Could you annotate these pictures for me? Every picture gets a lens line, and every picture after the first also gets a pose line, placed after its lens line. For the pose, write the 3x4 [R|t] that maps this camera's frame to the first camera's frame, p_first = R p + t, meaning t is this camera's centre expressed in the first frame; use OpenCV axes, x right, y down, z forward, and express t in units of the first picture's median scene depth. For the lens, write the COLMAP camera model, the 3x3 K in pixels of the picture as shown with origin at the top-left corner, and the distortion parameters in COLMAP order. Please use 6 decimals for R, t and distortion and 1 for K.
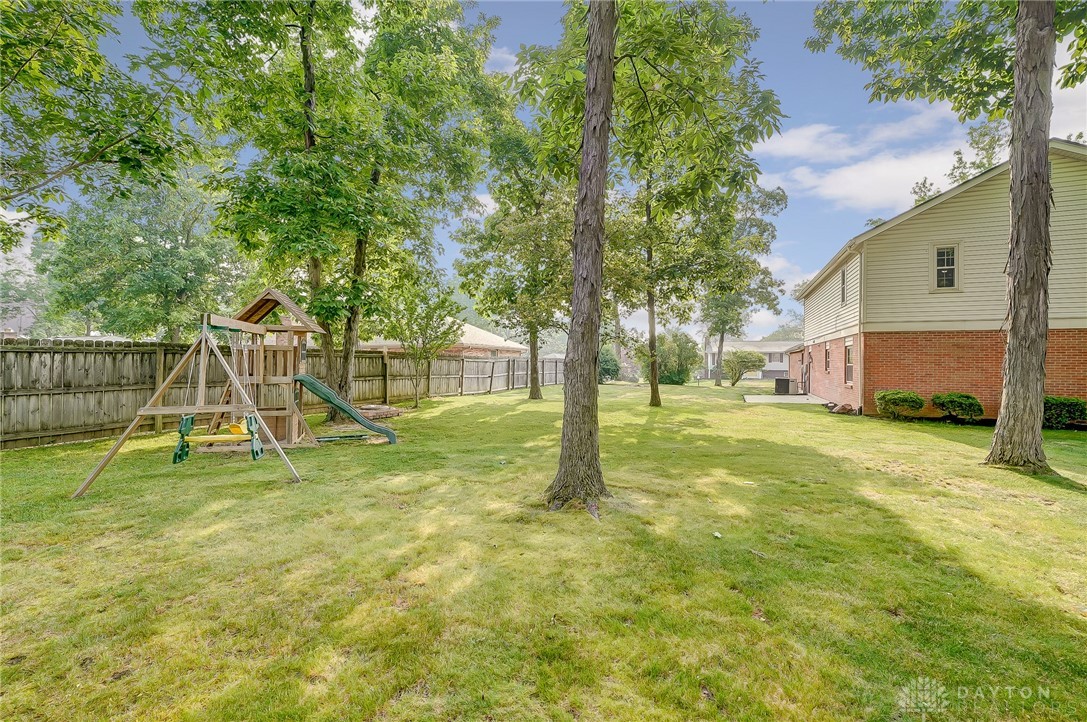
lens RADIAL K [[445.1, 0, 543.5], [0, 445.1, 361.0], [0, 0, 1]] dist [0.000077, 0.000012]
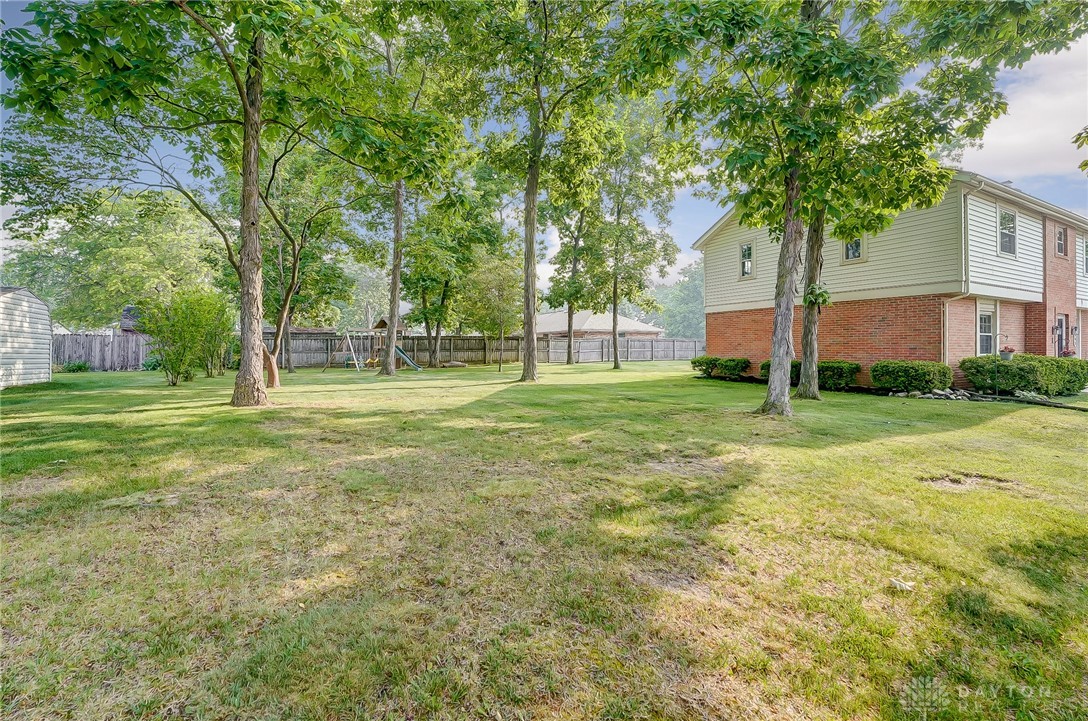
lens RADIAL K [[445.5, 0, 544.0], [0, 445.5, 360.5], [0, 0, 1]] dist [0.000077, 0.000012]
pose [[0.759494, 0.006889, -0.650477, 1.132842], [0.014691, 0.999507, 0.027738, 0.032652], [0.650348, -0.030623, 0.759019, -0.273983]]
